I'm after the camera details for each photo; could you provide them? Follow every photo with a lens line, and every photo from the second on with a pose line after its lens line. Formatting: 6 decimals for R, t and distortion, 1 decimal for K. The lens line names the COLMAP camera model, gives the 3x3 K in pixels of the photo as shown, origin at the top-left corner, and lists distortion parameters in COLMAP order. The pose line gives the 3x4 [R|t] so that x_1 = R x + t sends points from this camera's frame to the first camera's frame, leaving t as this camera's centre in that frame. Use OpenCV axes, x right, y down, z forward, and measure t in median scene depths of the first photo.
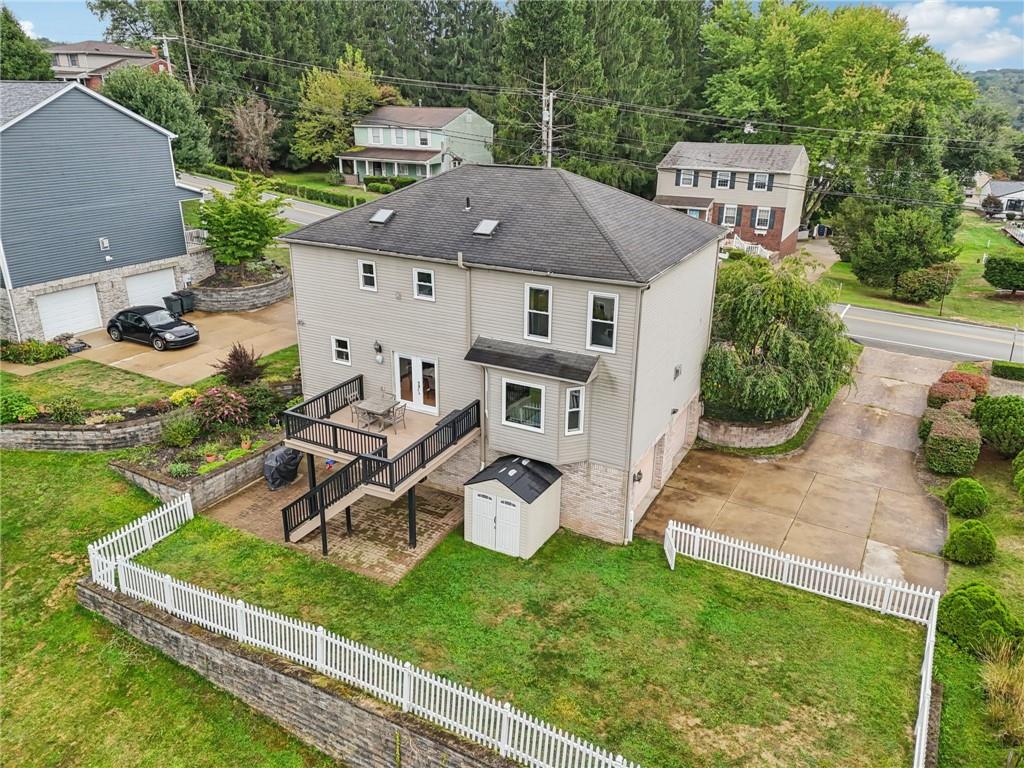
lens RADIAL K [[758.3, 0, 510.3], [0, 758.3, 364.8], [0, 0, 1]] dist [0.062215, -0.066150]
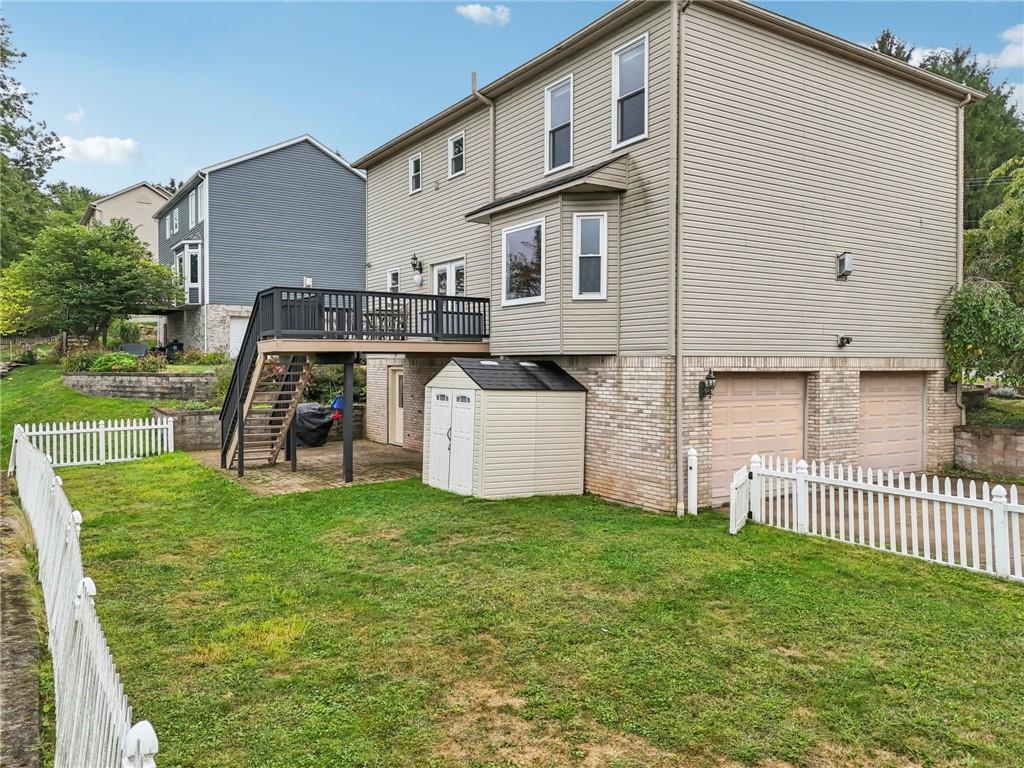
lens RADIAL K [[758.3, 0, 510.3], [0, 758.3, 364.8], [0, 0, 1]] dist [0.062215, -0.066150]
pose [[0.877374, -0.005961, -0.479769, 0.277661], [-0.154141, 0.943417, -0.293606, 0.285982], [0.454373, 0.331554, 0.826811, 0.447166]]
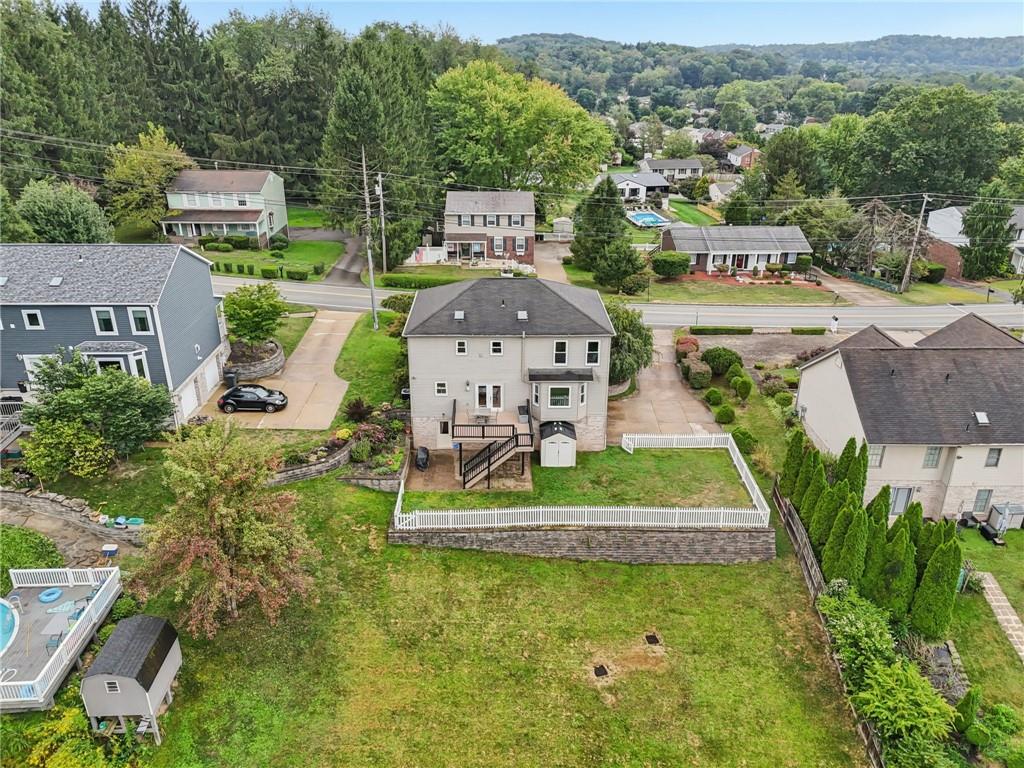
lens RADIAL K [[758.3, 0, 510.3], [0, 758.3, 364.8], [0, 0, 1]] dist [0.062215, -0.066150]
pose [[0.875748, -0.187559, 0.444845, -0.921456], [0.166625, 0.982253, 0.086116, -0.214907], [-0.453102, -0.001294, 0.891458, -0.740533]]
